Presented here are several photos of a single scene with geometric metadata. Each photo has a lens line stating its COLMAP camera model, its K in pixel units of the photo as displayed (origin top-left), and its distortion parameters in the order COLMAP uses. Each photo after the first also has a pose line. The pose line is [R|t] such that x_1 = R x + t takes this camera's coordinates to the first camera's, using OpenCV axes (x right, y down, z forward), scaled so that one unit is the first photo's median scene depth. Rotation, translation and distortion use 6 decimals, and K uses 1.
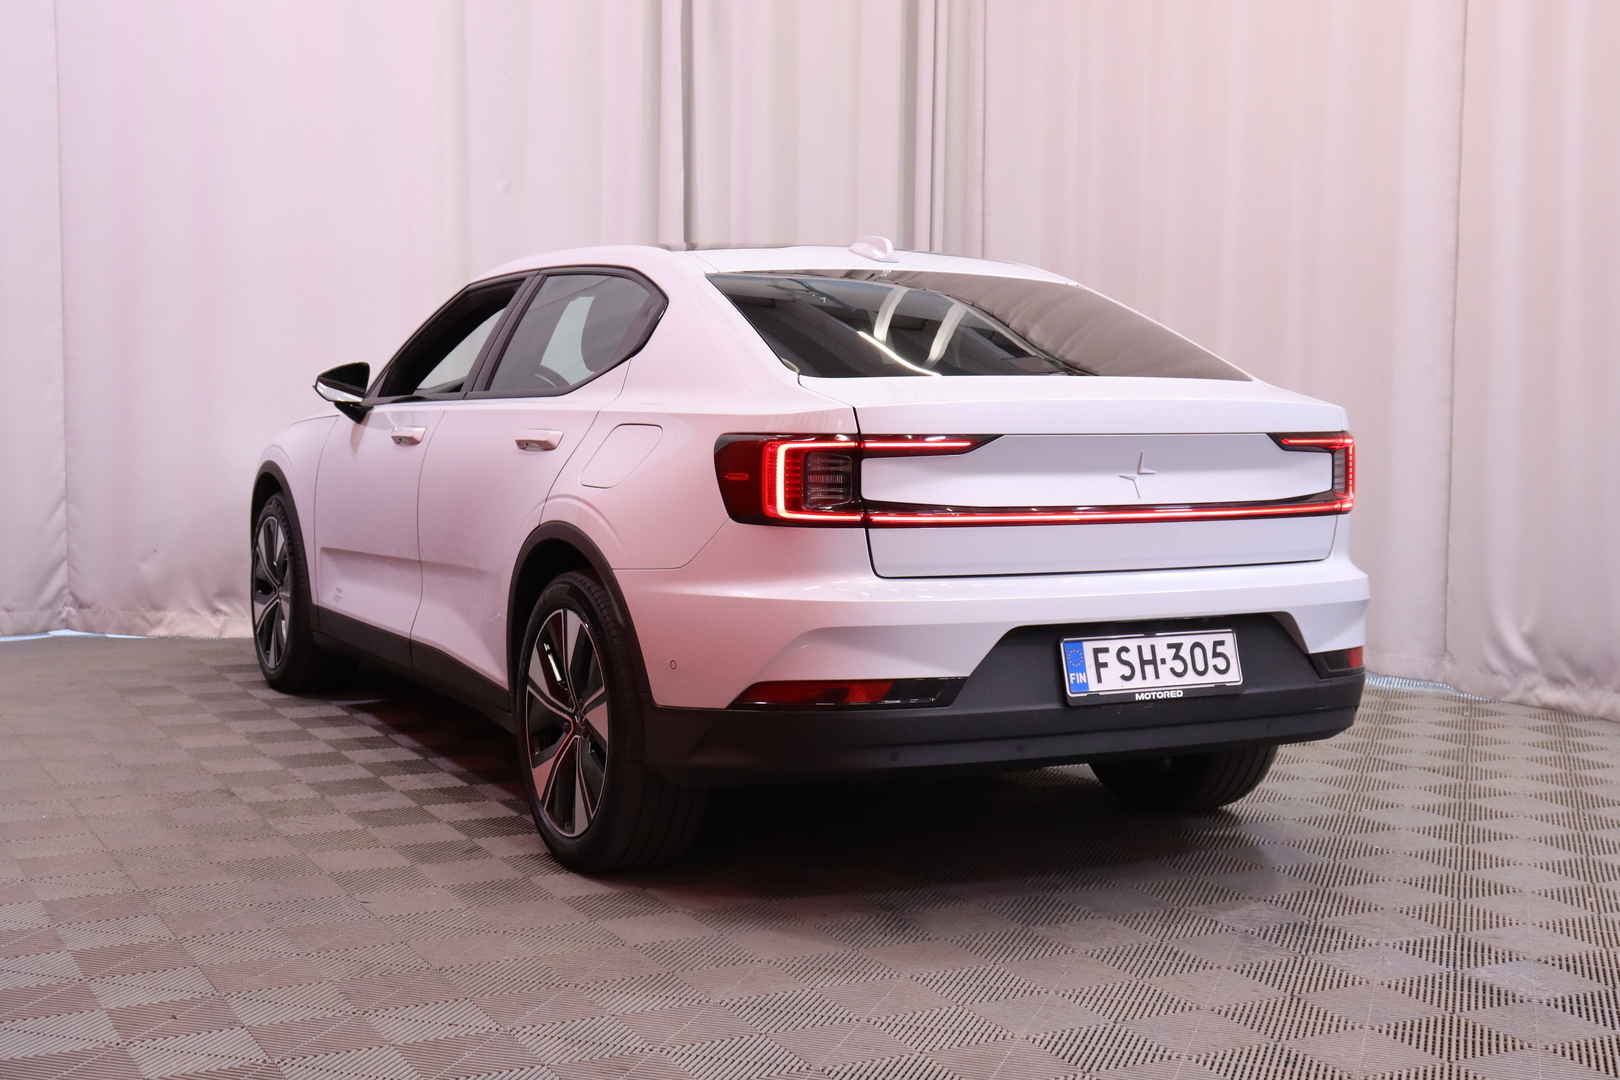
lens RADIAL K [[2200.2, 0, 819.7], [0, 2200.2, 593.1], [0, 0, 1]] dist [0.030432, 0.000000]
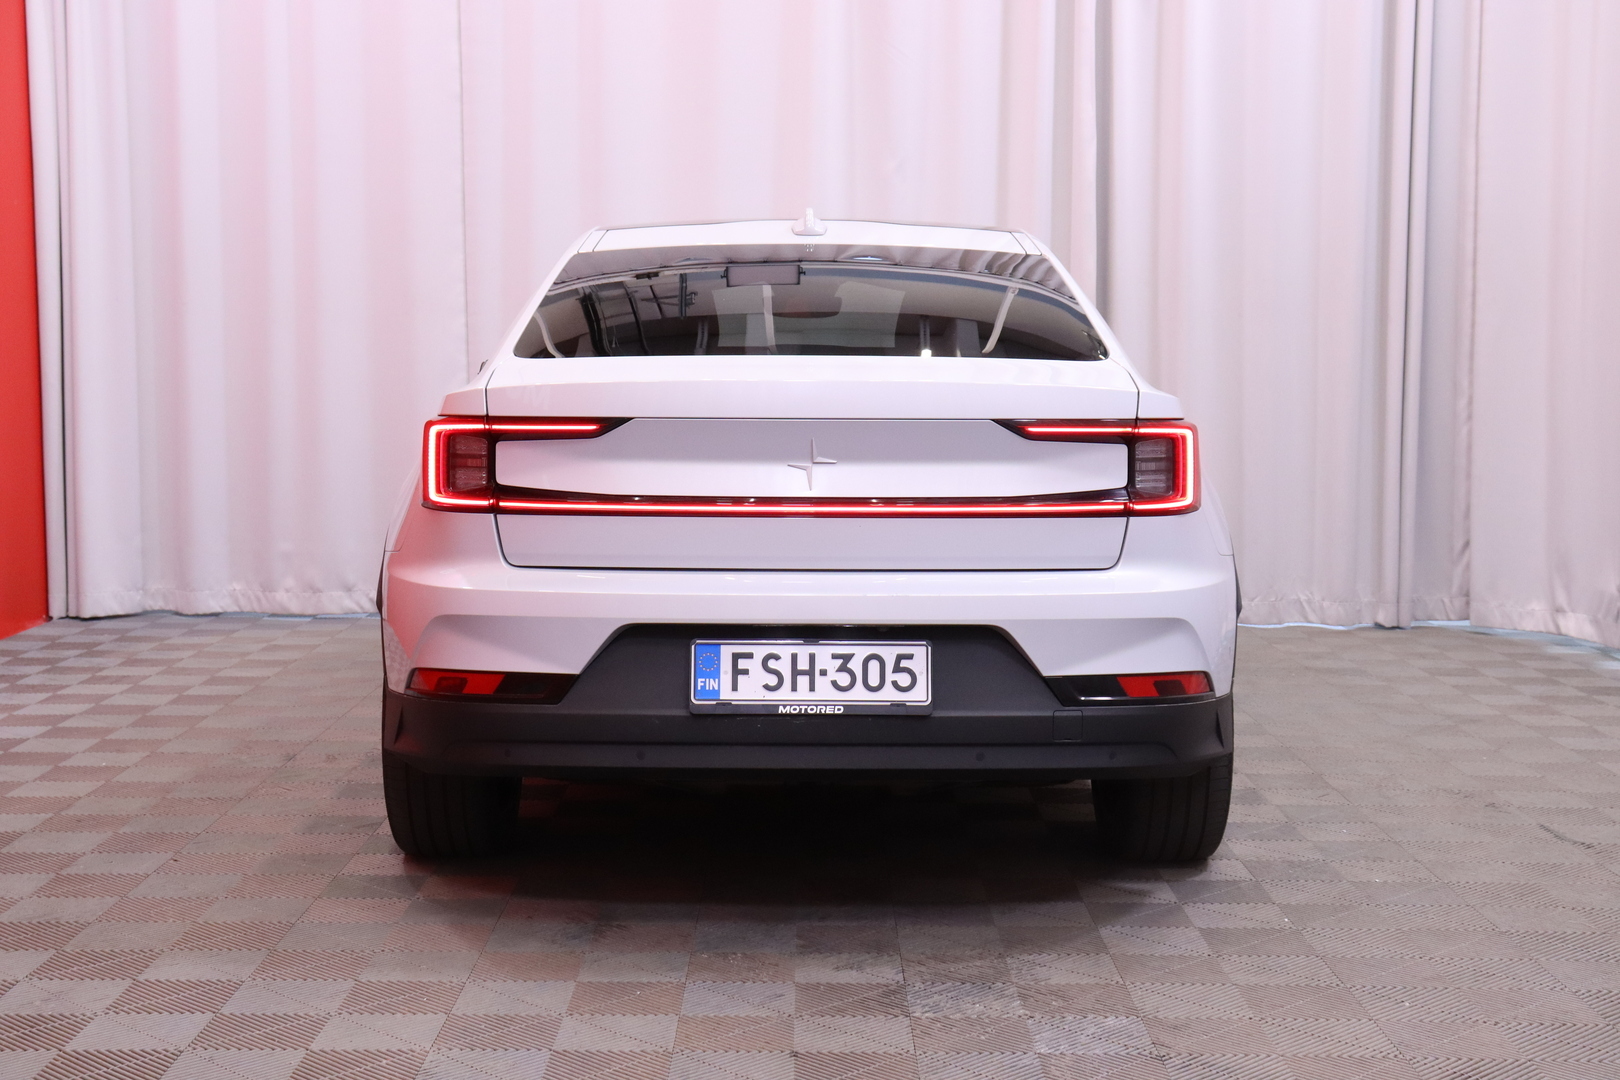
lens RADIAL K [[2278.7, 0, 798.0], [0, 2278.7, 533.6], [0, 0, 1]] dist [0.007856, 0.000000]
pose [[0.880360, 0.032979, -0.473158, 0.584269], [-0.042860, 0.999030, -0.010113, -0.015724], [0.472366, 0.029183, 0.880919, 0.175452]]
